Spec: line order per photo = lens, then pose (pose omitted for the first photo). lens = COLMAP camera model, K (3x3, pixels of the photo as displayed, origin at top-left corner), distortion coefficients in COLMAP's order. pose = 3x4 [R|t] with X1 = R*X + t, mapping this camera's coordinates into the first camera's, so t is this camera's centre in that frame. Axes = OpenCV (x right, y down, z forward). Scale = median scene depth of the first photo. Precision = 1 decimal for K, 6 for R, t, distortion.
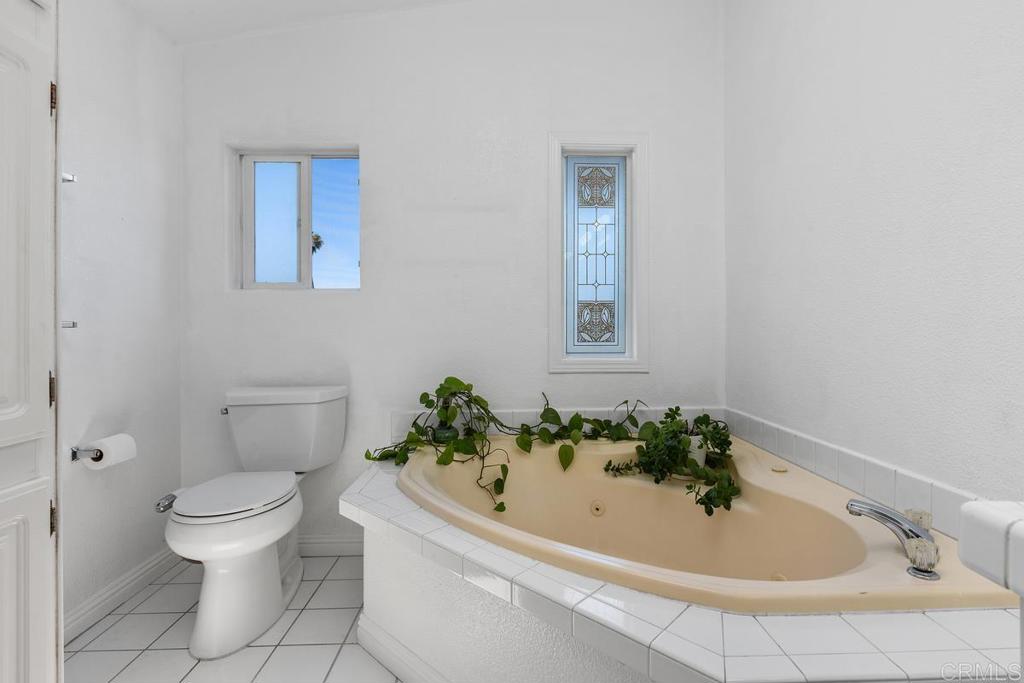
lens RADIAL K [[476.7, 0, 513.8], [0, 476.7, 326.7], [0, 0, 1]] dist [-0.001753, -0.000090]
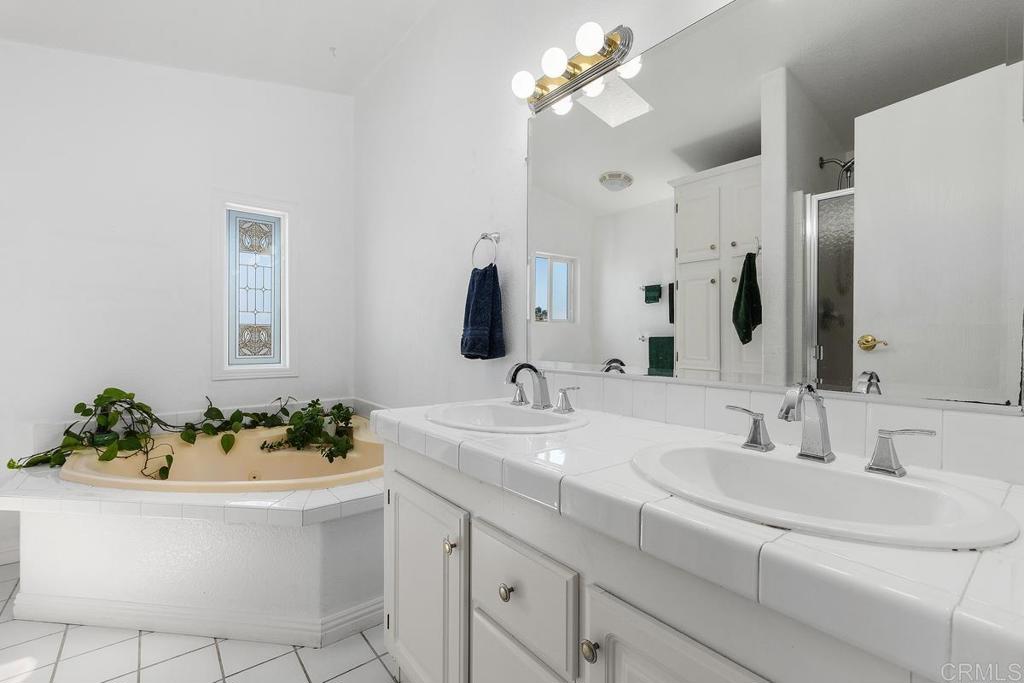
lens RADIAL K [[454.1, 0, 516.1], [0, 454.1, 343.8], [0, 0, 1]] dist [0.000636, -0.000327]
pose [[0.792954, -0.001949, 0.609278, -0.022567], [-0.010605, 0.999799, 0.017000, -0.030952], [-0.609189, -0.019942, 0.792774, -0.469419]]
